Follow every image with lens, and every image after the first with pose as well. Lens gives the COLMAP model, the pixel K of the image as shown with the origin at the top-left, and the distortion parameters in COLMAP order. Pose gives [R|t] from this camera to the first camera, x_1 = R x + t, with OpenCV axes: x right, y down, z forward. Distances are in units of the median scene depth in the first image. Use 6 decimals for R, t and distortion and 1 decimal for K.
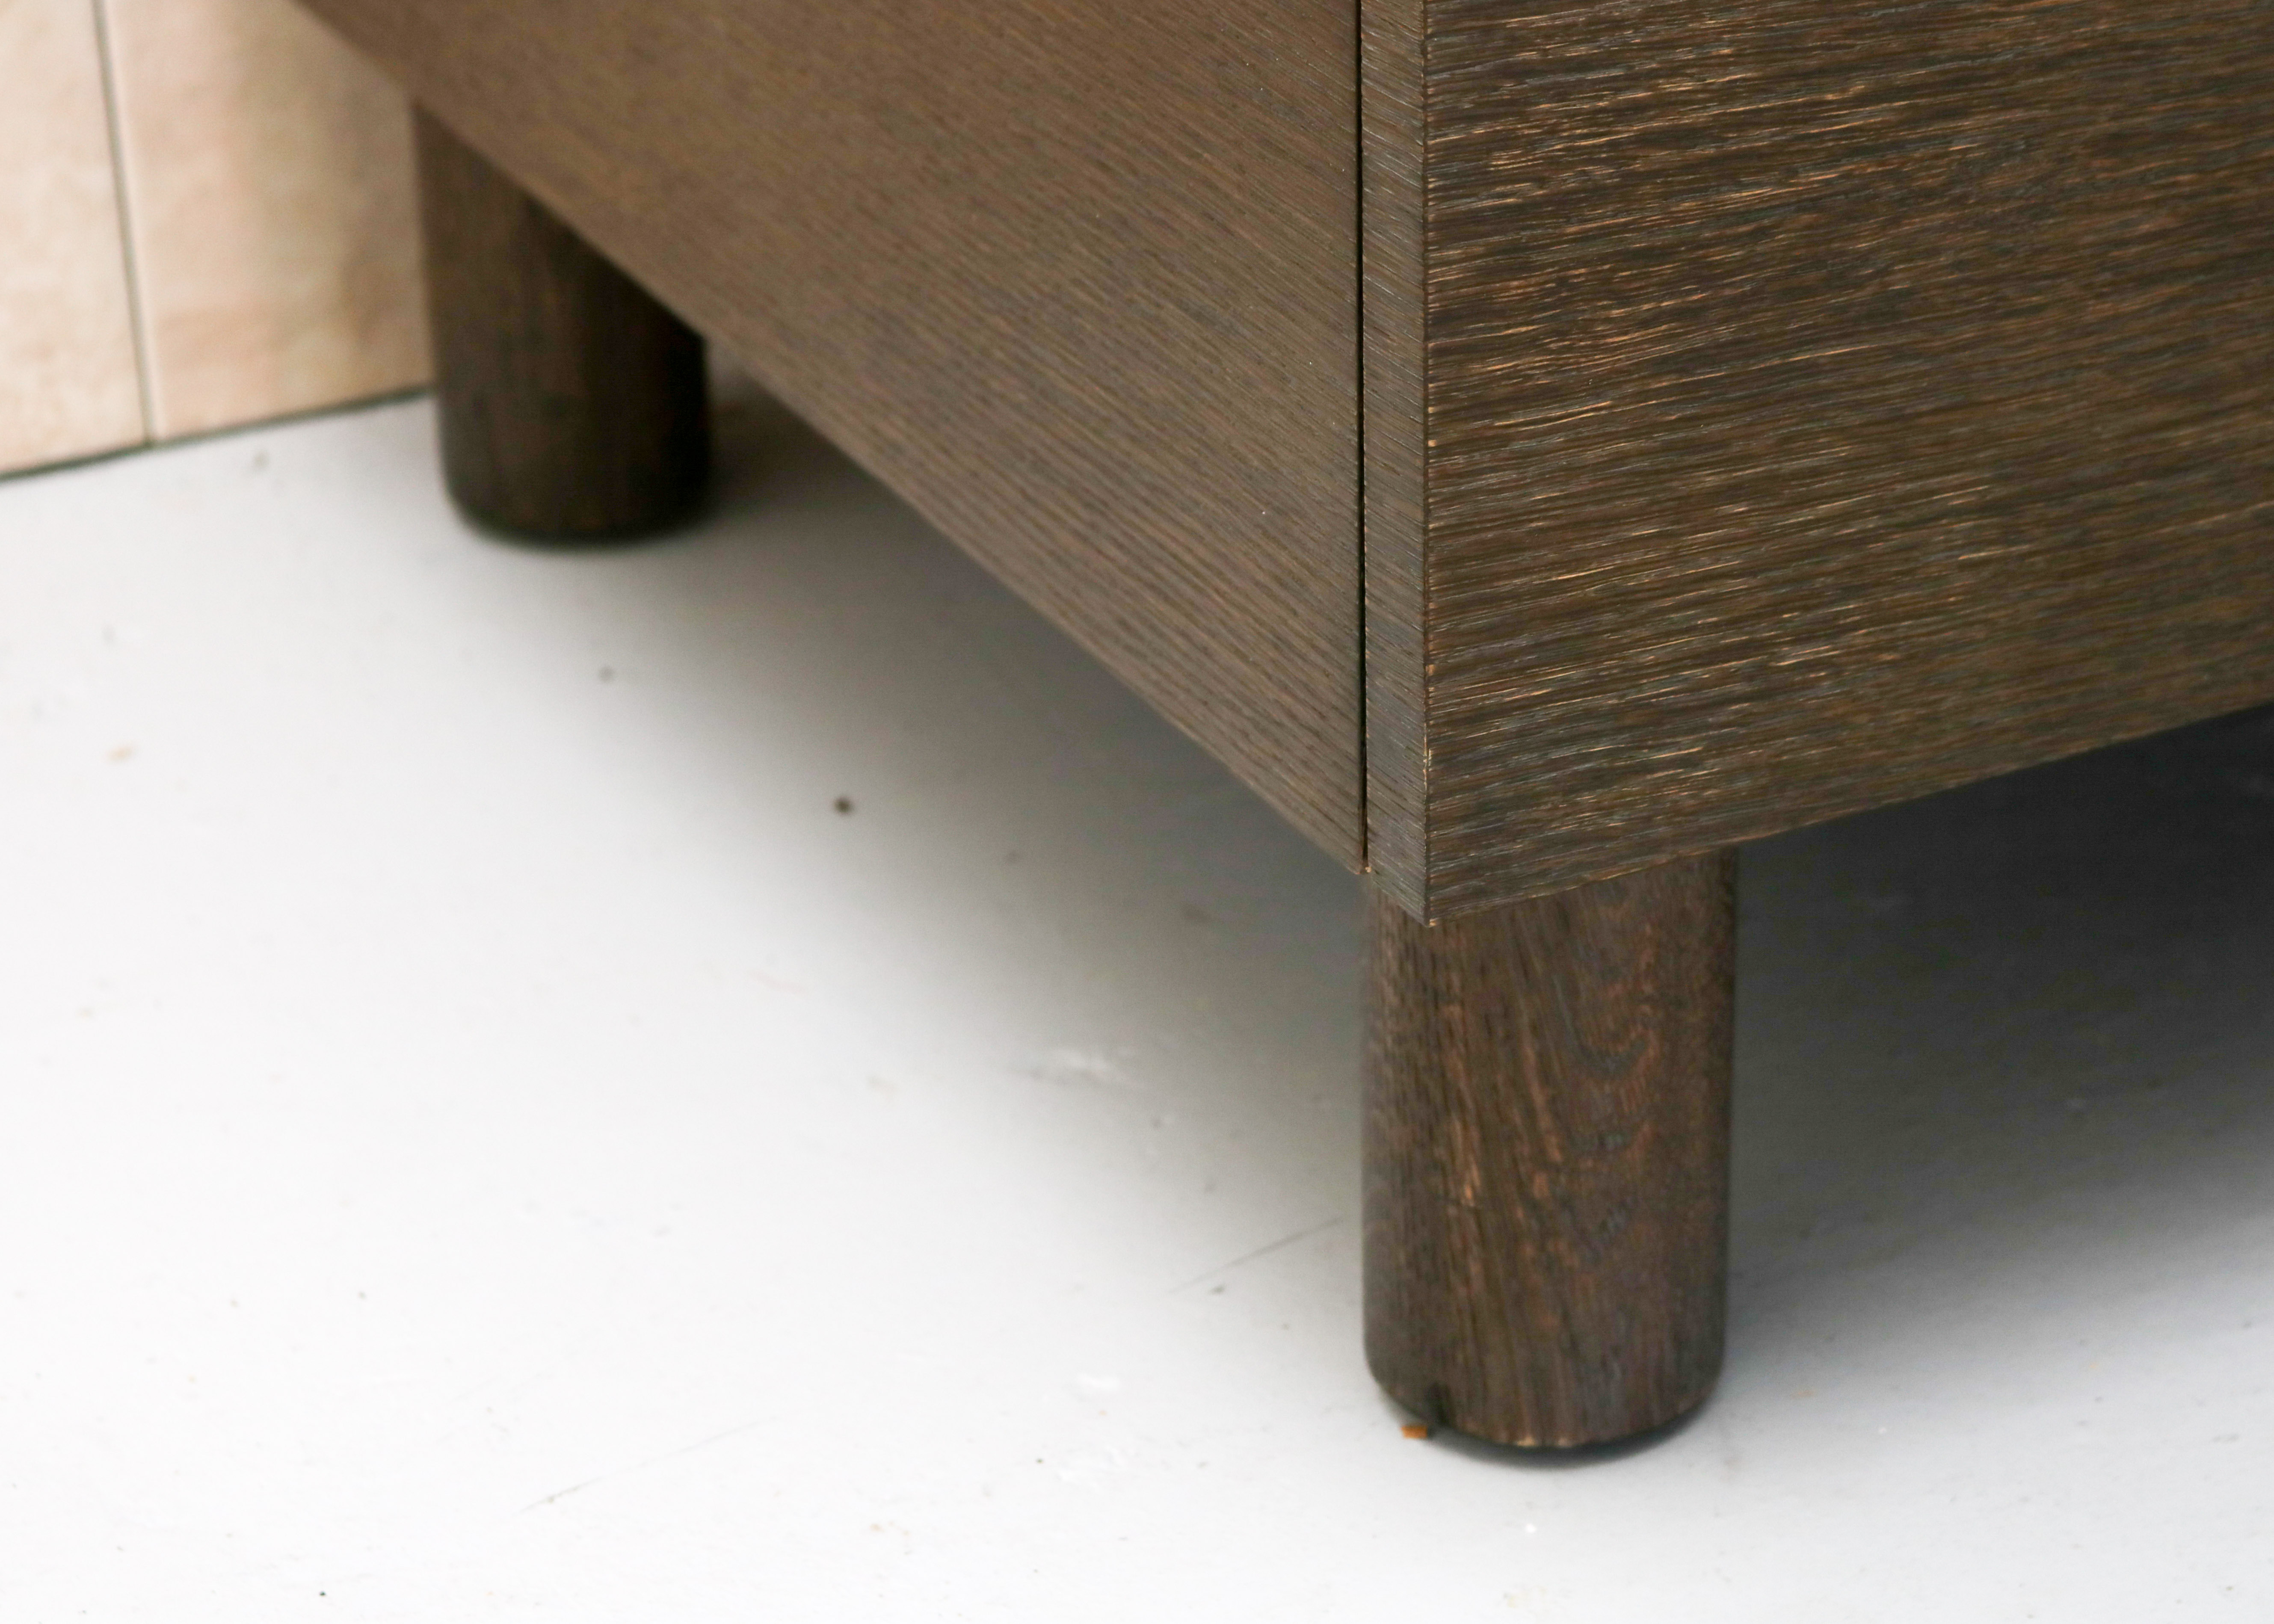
lens RADIAL K [[6155.8, 0, 1133.2], [0, 6155.8, 813.2], [0, 0, 1]] dist [0.036323, 0.000000]
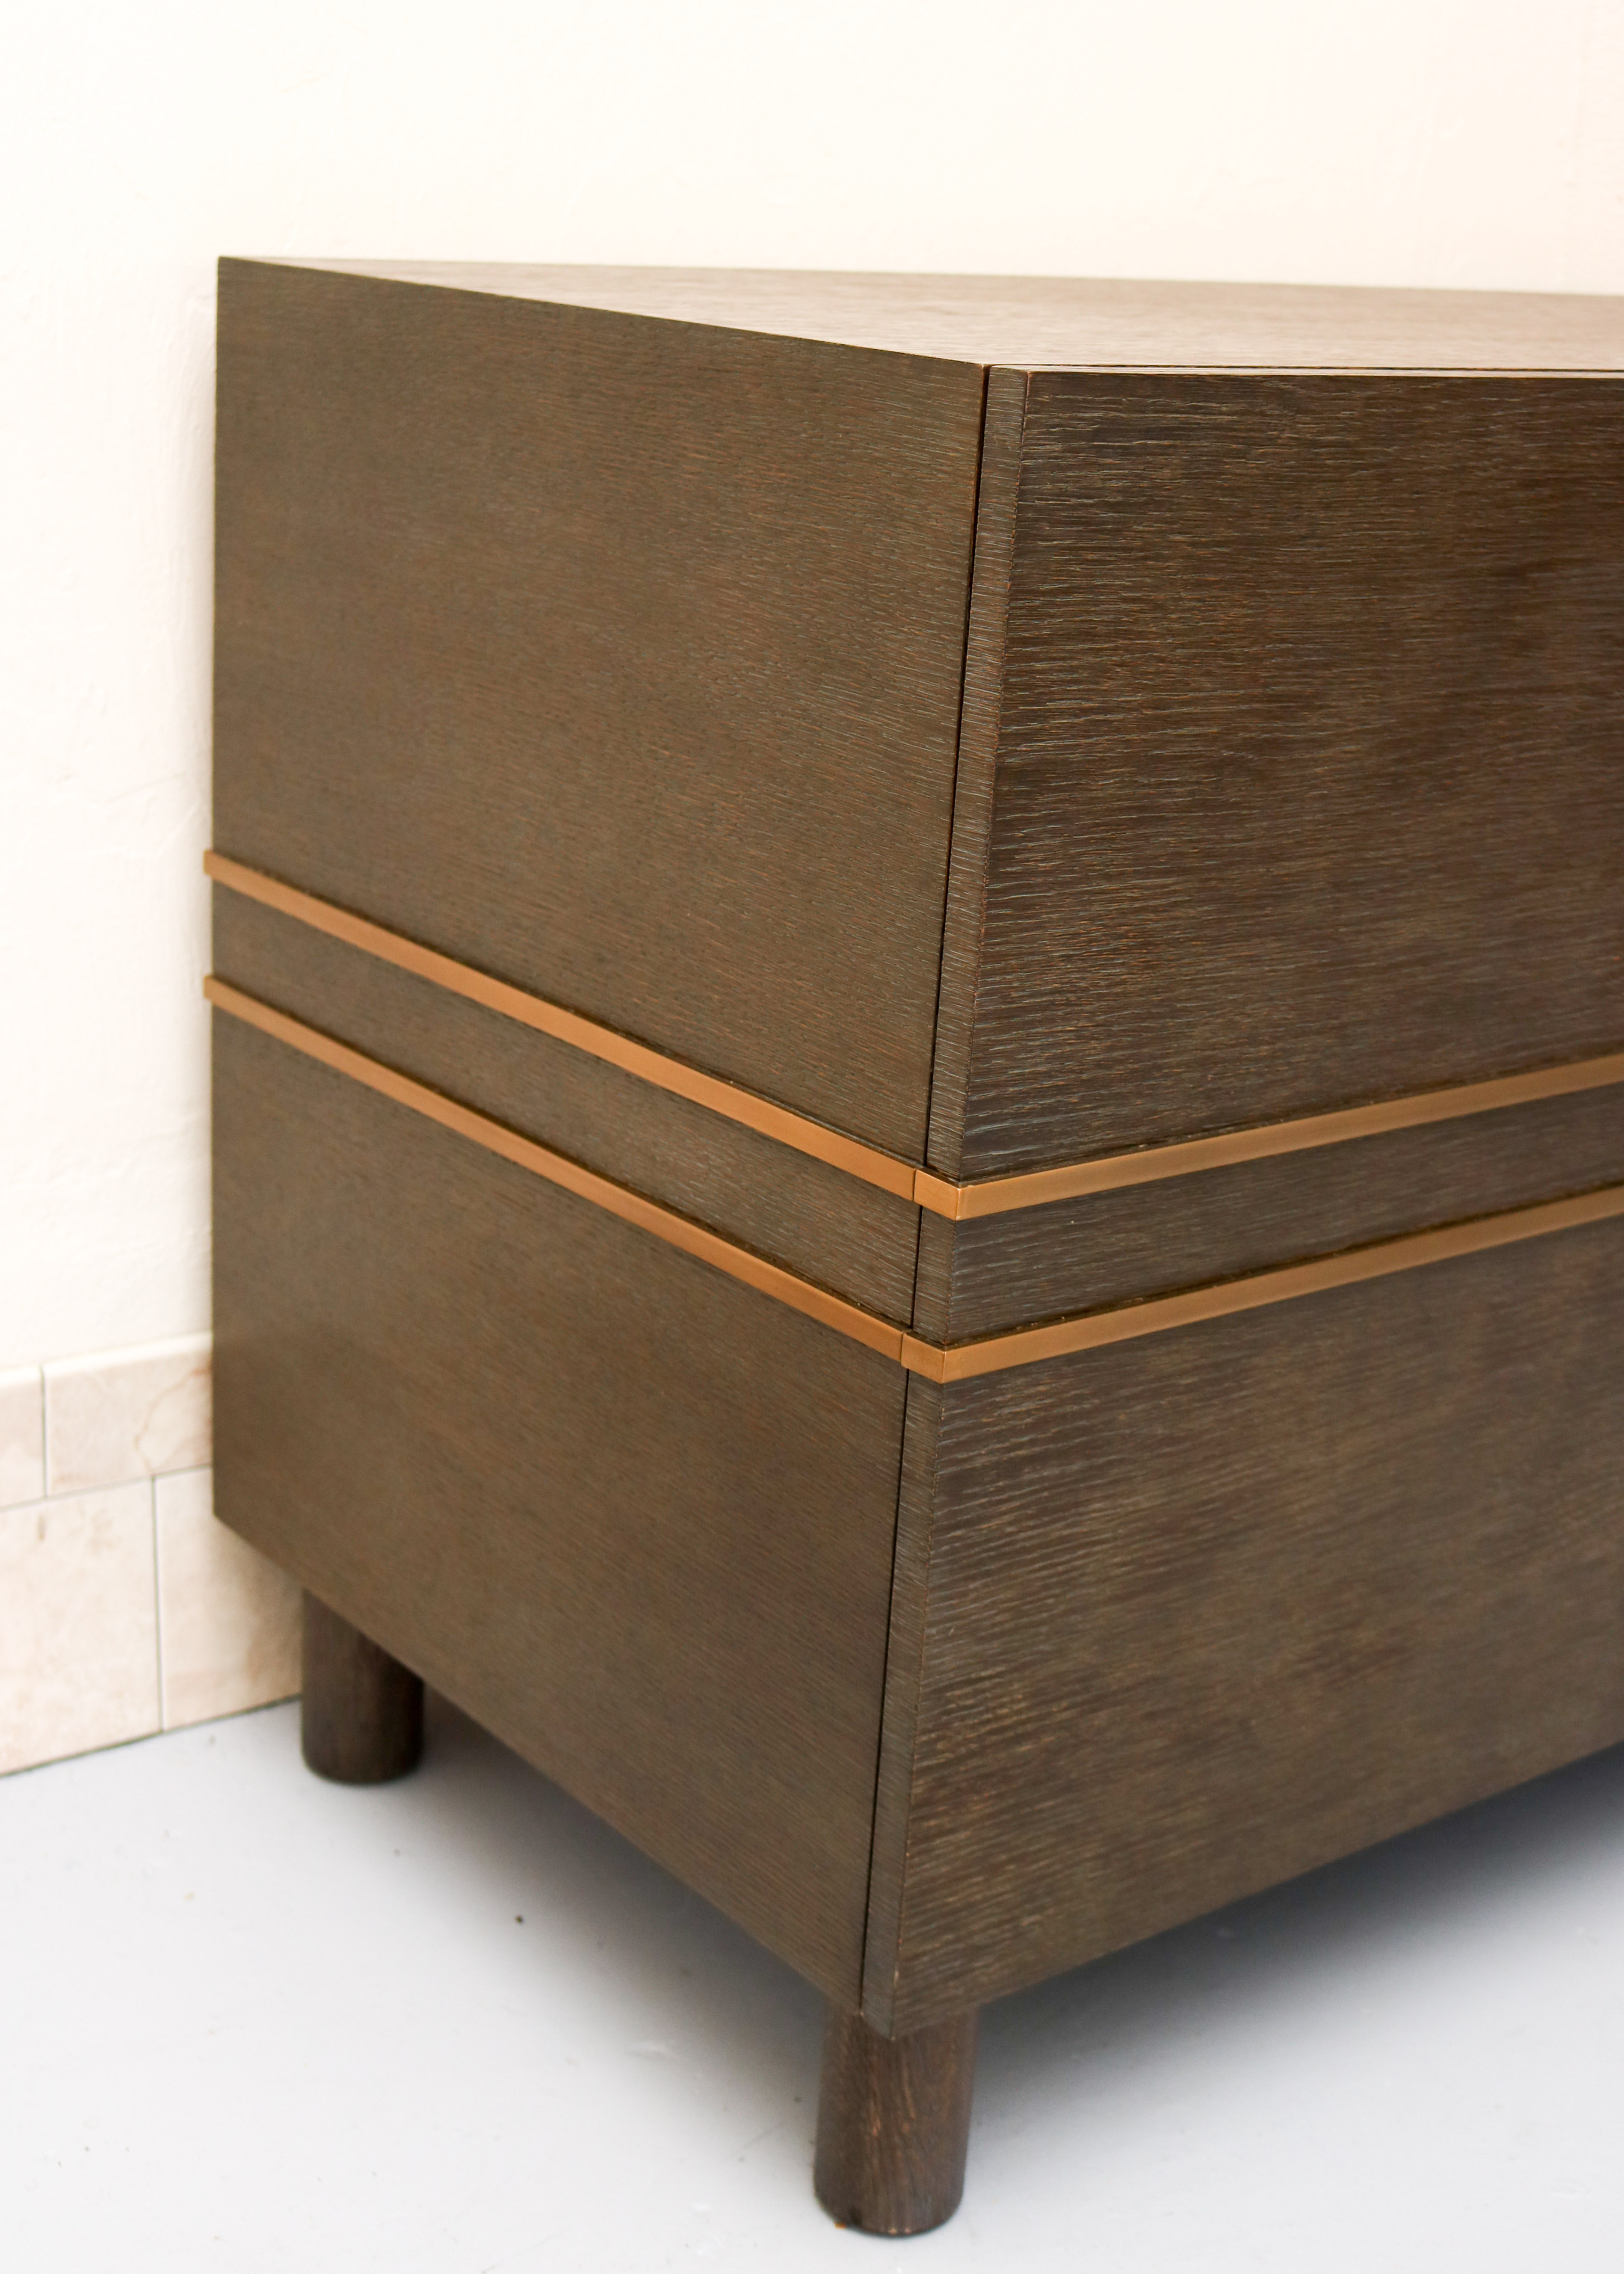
lens RADIAL K [[3123.4, 0, 809.0], [0, 3123.4, 1140.1], [0, 0, 1]] dist [-0.099365, 0.000000]
pose [[0.982120, 0.021142, 0.187066, -0.220917], [0.009460, 0.986876, -0.161203, -0.135863], [-0.188019, 0.160090, 0.969030, -0.249672]]
